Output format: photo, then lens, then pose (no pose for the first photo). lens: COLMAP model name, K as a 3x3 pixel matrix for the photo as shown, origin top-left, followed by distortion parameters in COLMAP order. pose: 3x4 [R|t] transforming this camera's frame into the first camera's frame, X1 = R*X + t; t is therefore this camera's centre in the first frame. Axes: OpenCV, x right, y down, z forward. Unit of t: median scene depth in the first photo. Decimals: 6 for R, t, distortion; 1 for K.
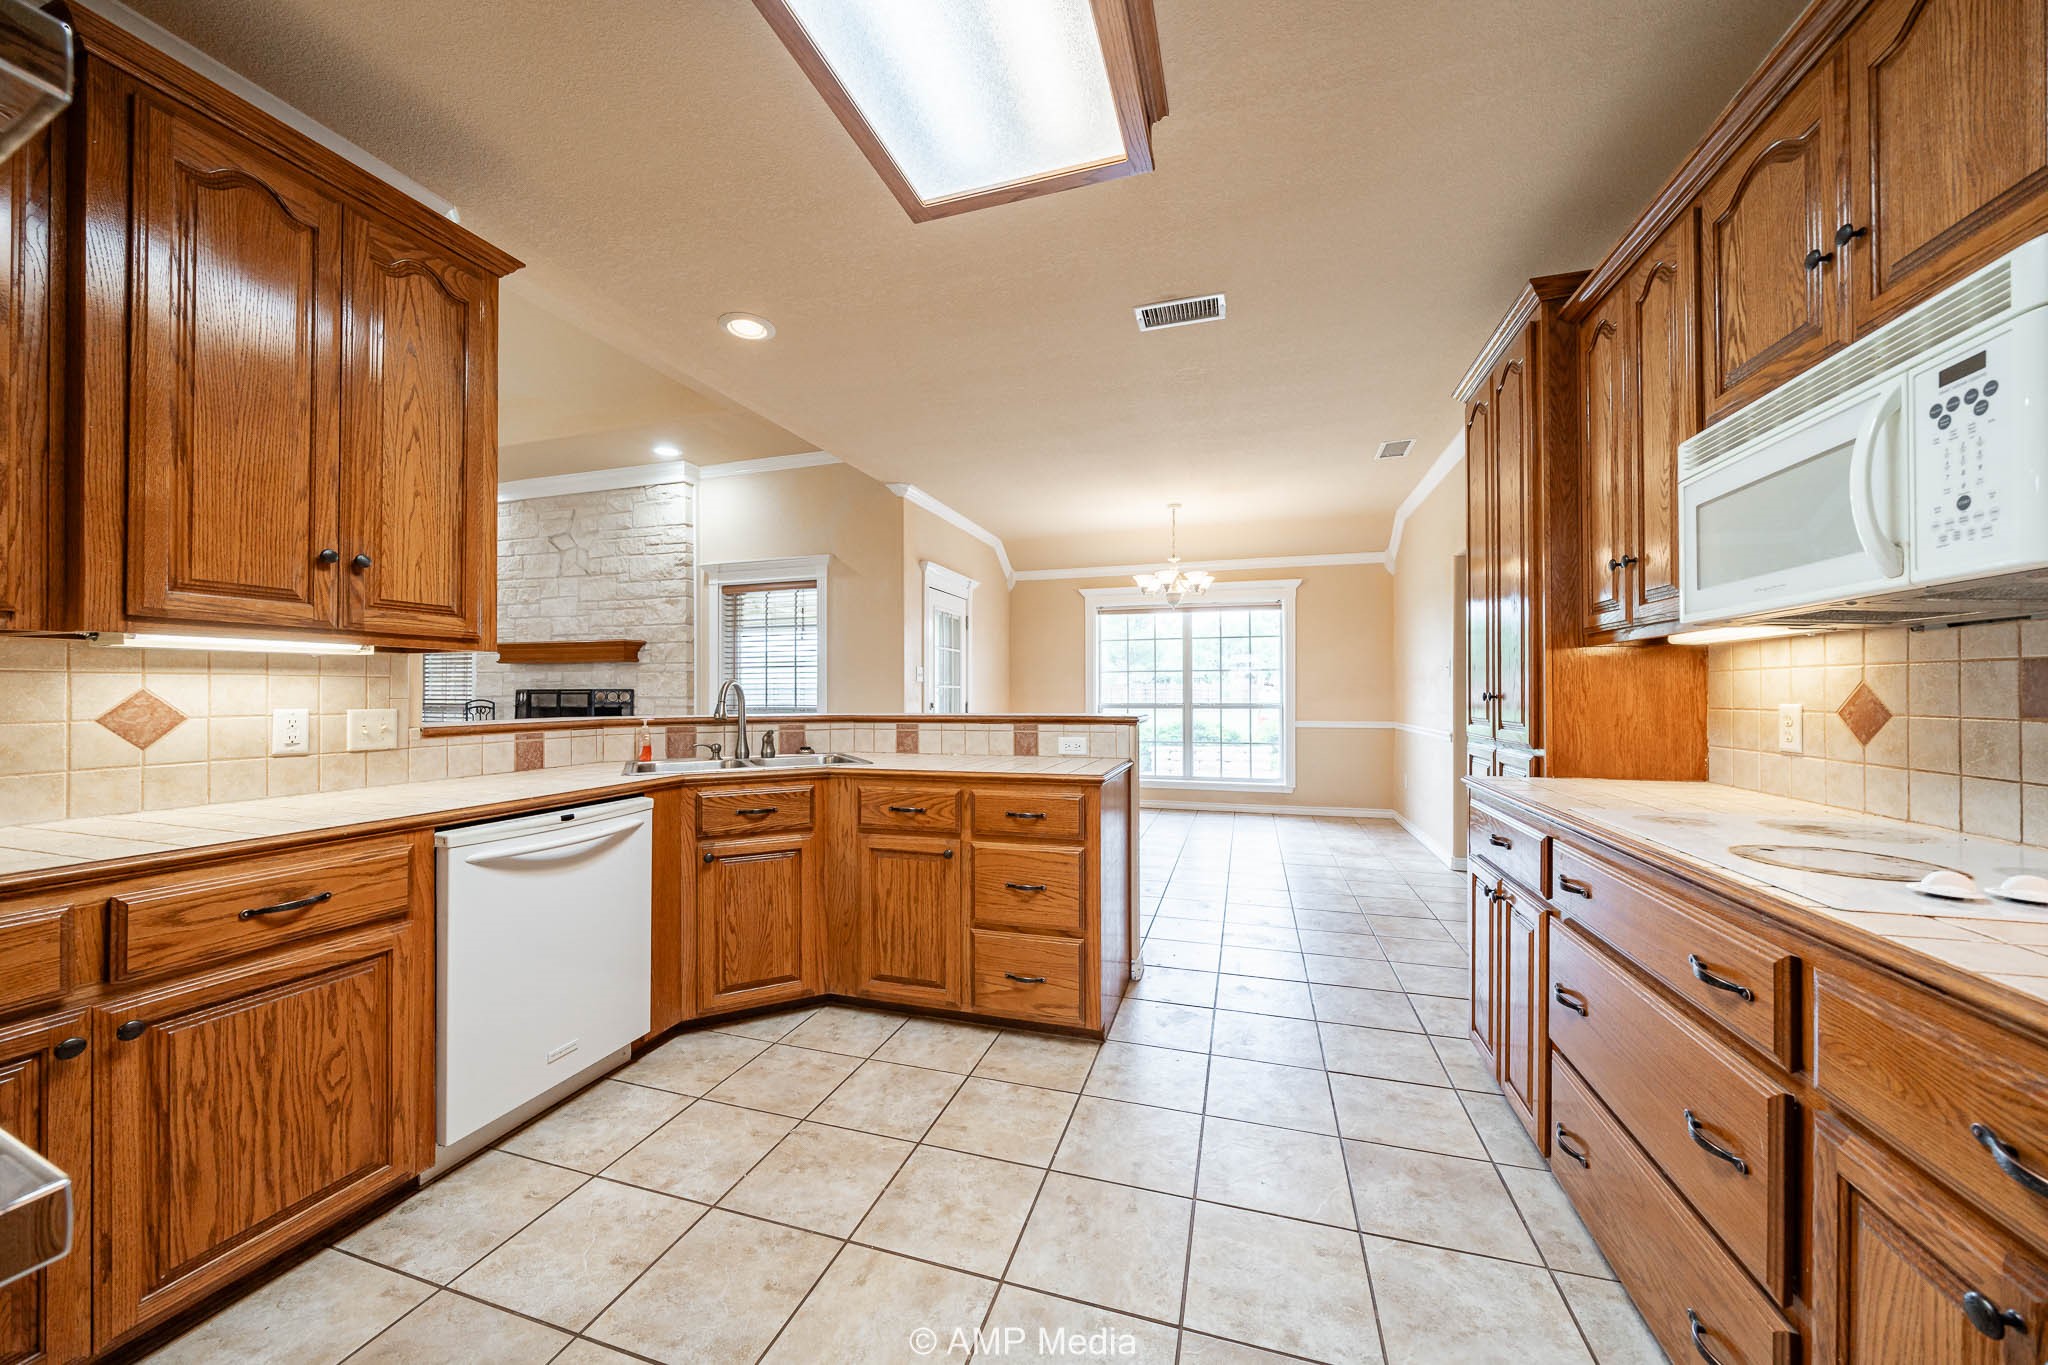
lens RADIAL K [[743.0, 0, 1024.0], [0, 743.0, 682.5], [0, 0, 1]] dist [-0.000524, -0.000030]
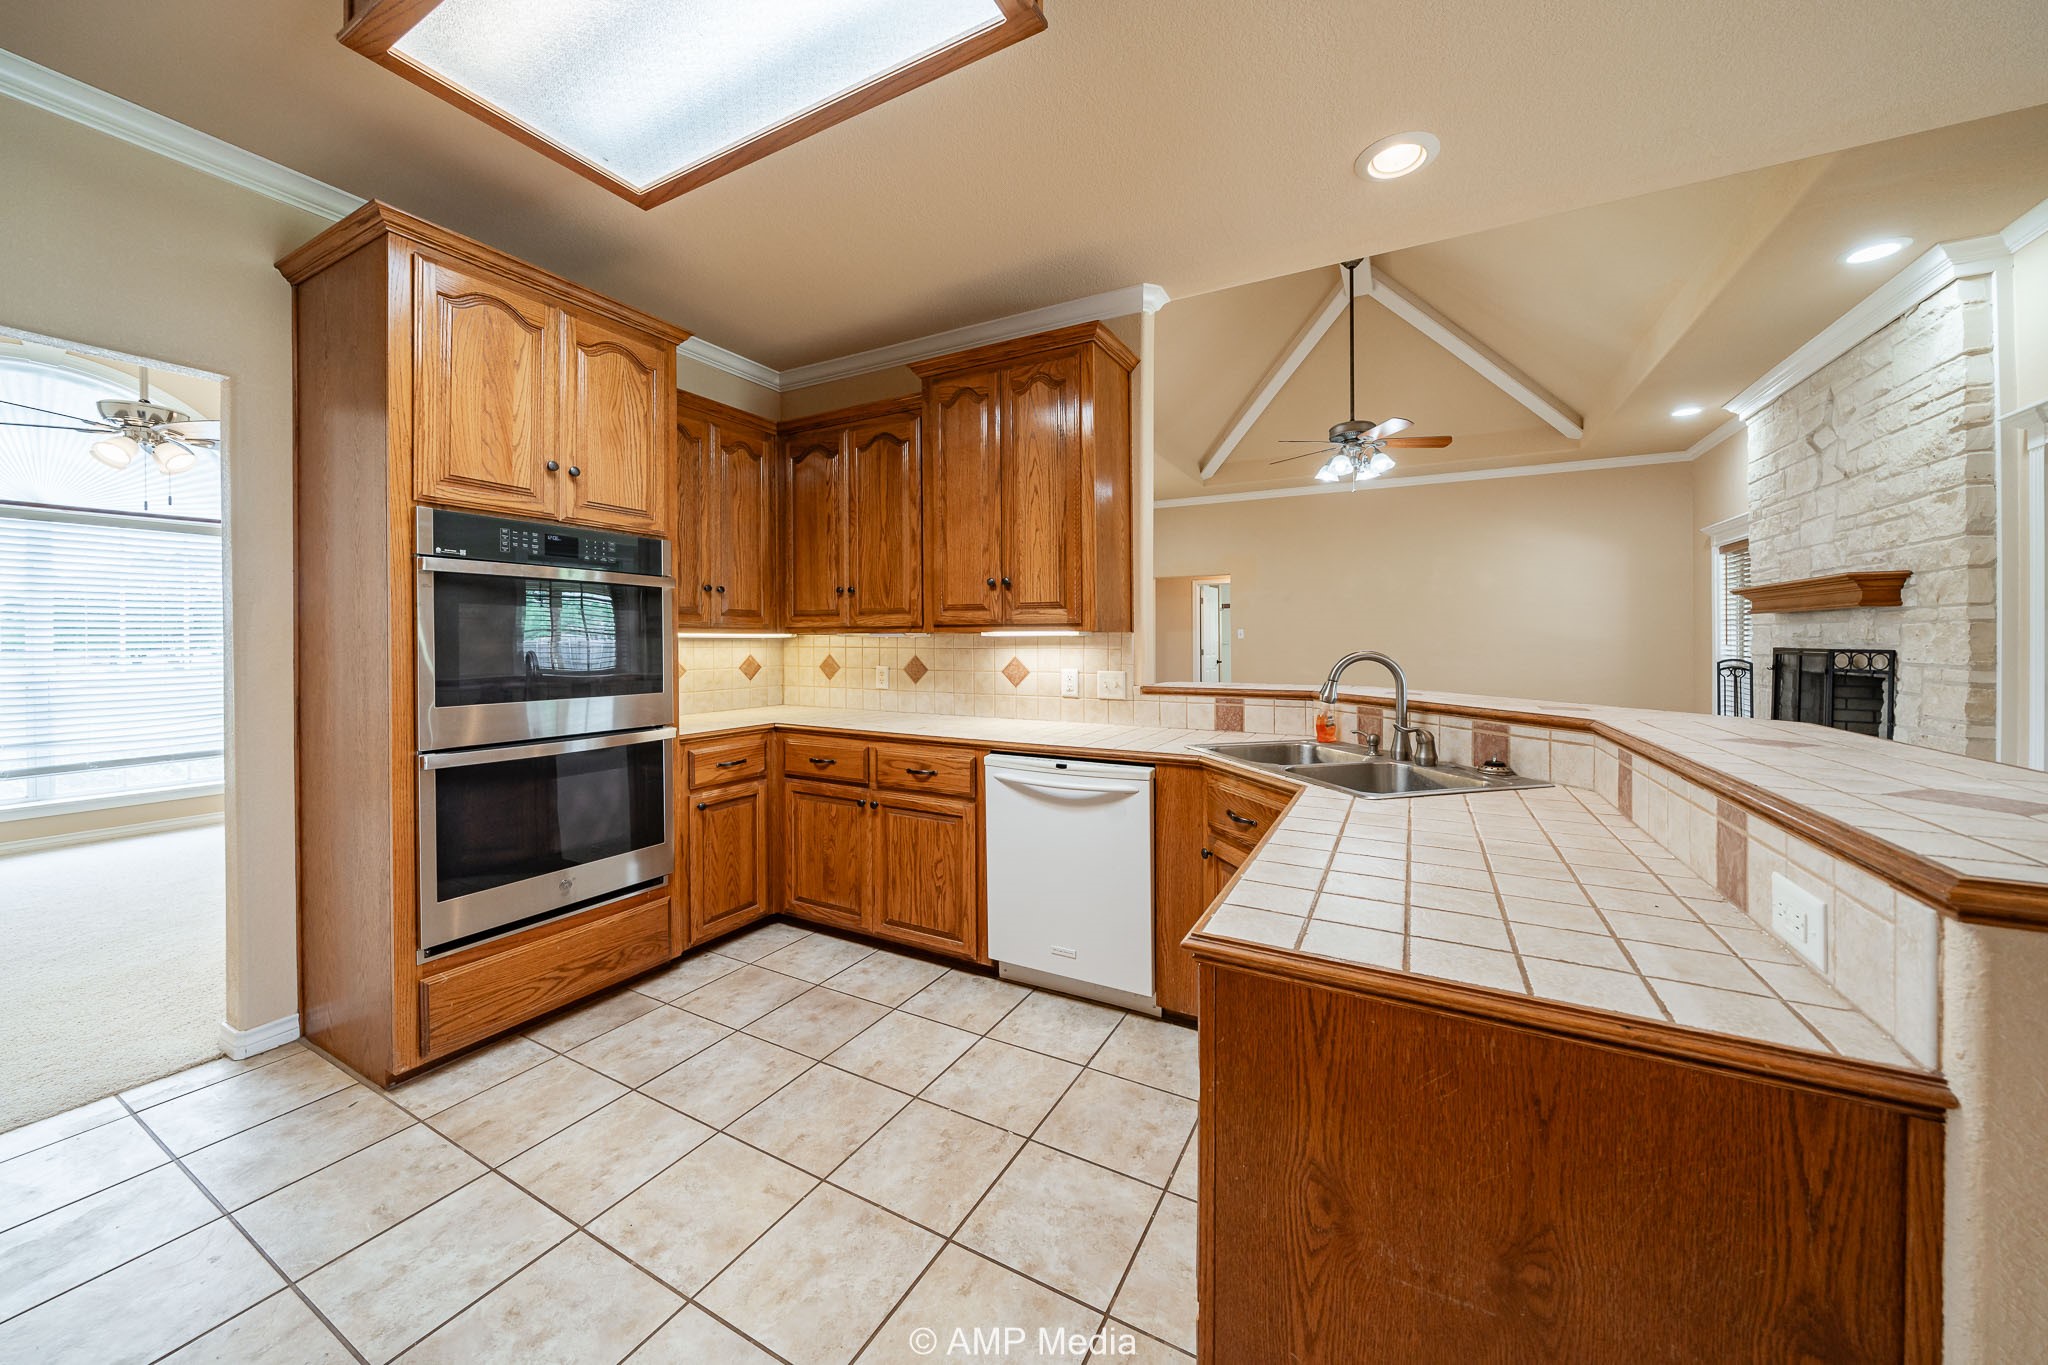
lens RADIAL K [[717.9, 0, 1021.3], [0, 717.9, 639.5], [0, 0, 1]] dist [-0.001707, -0.000037]
pose [[-0.194339, 0.003484, -0.980928, 0.553673], [0.014564, 0.999894, 0.000667, -0.030422], [0.980826, -0.014156, -0.194369, 1.127275]]
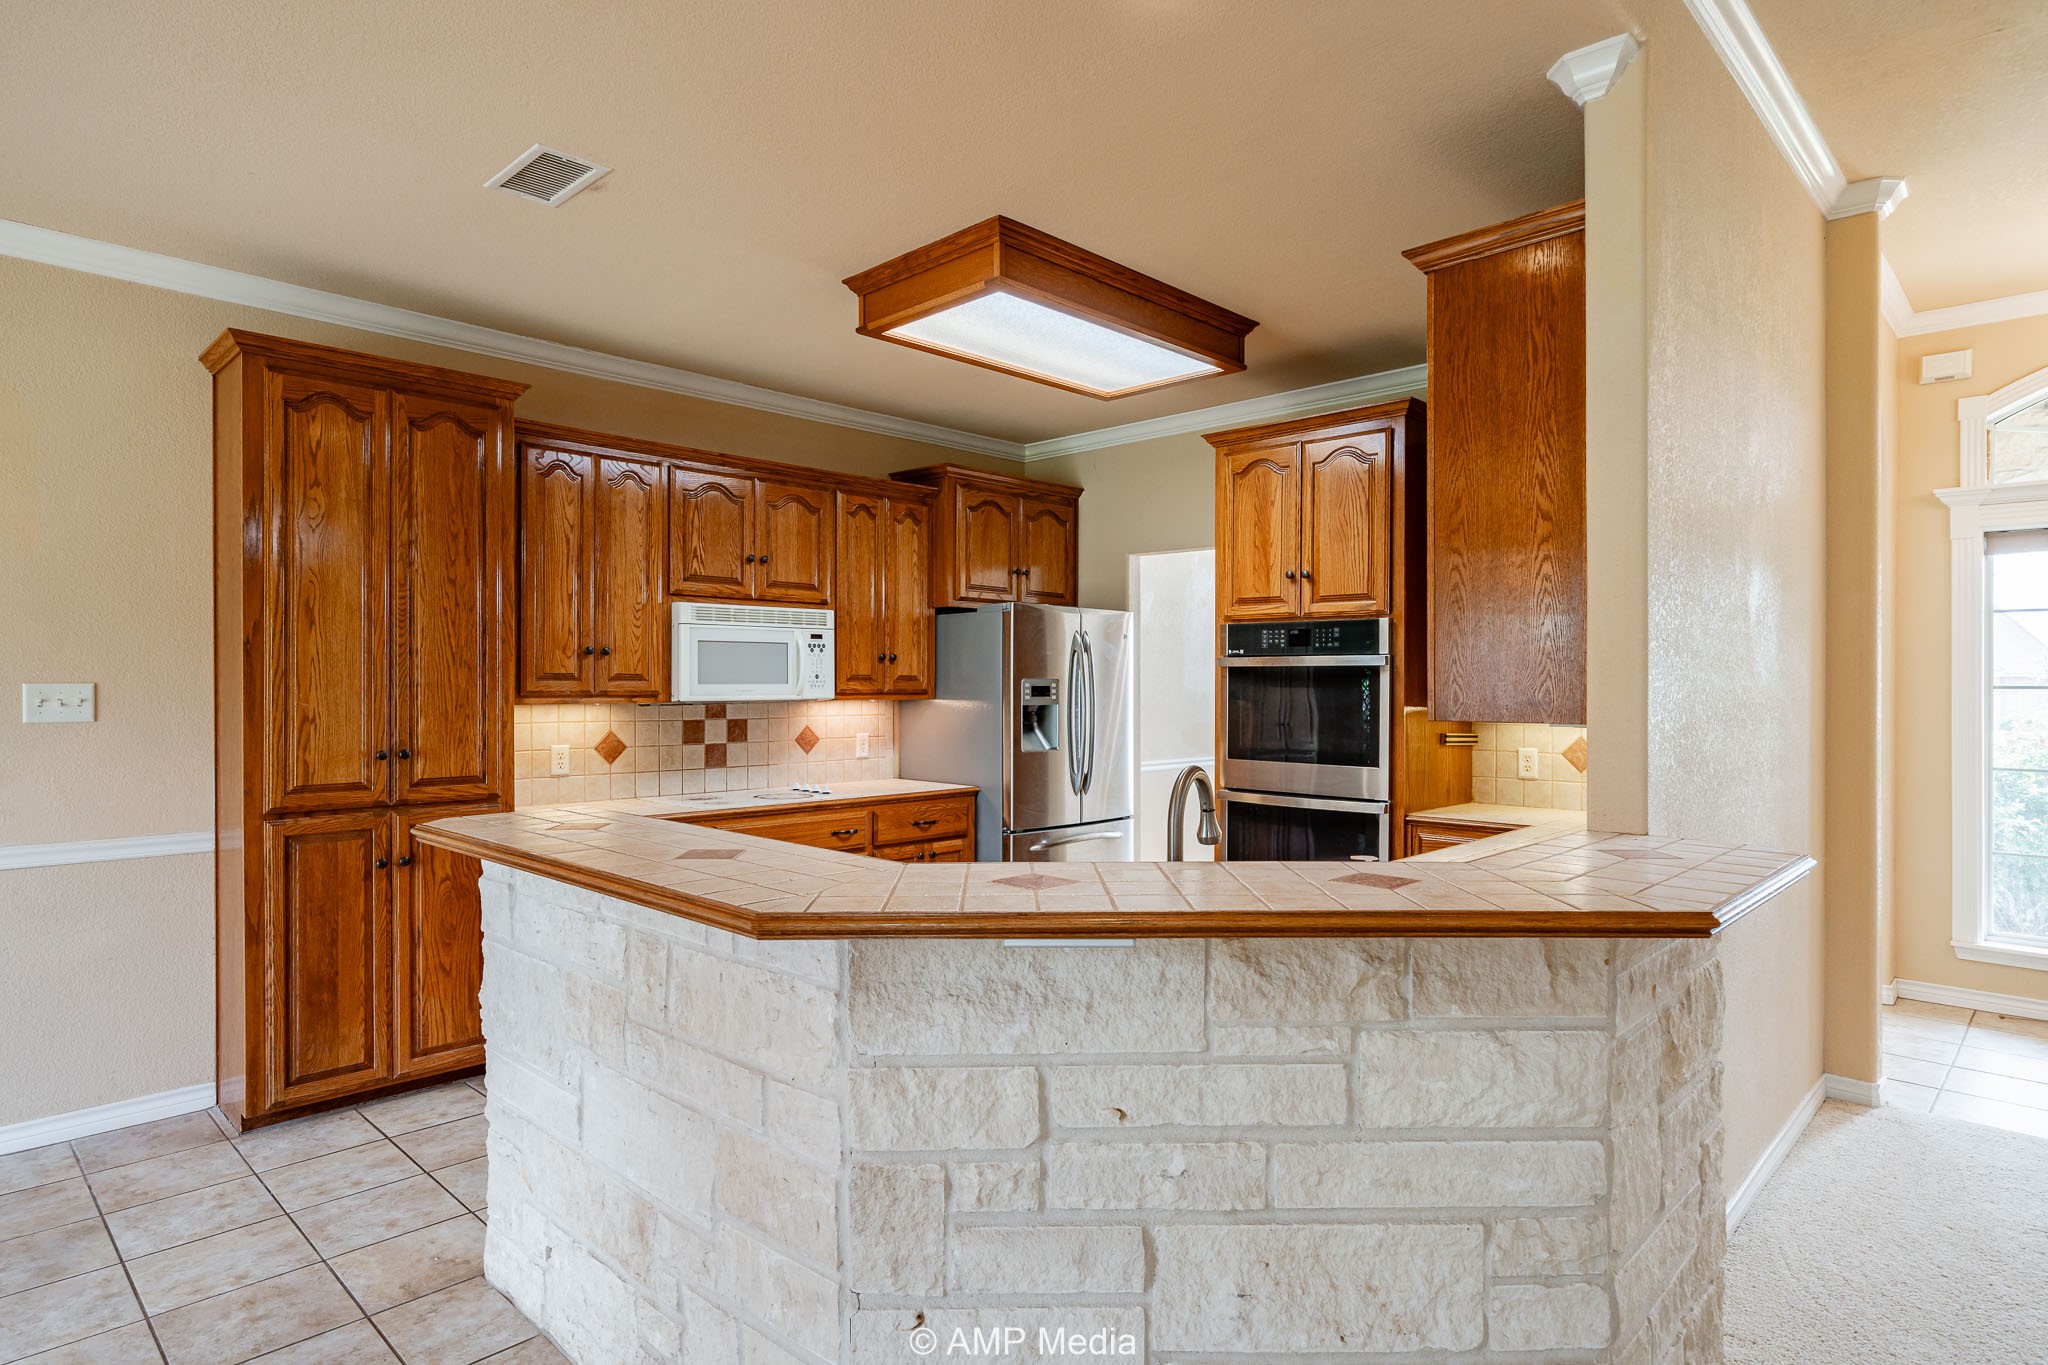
lens RADIAL K [[1196.5, 0, 1024.0], [0, 1196.5, 682.5], [0, 0, 1]] dist [0.005449, 0.000295]
pose [[-0.906636, -0.001130, 0.421913, -0.816538], [-0.006962, 0.999900, -0.012281, -0.068136], [-0.421857, -0.014072, -0.906553, 2.420260]]
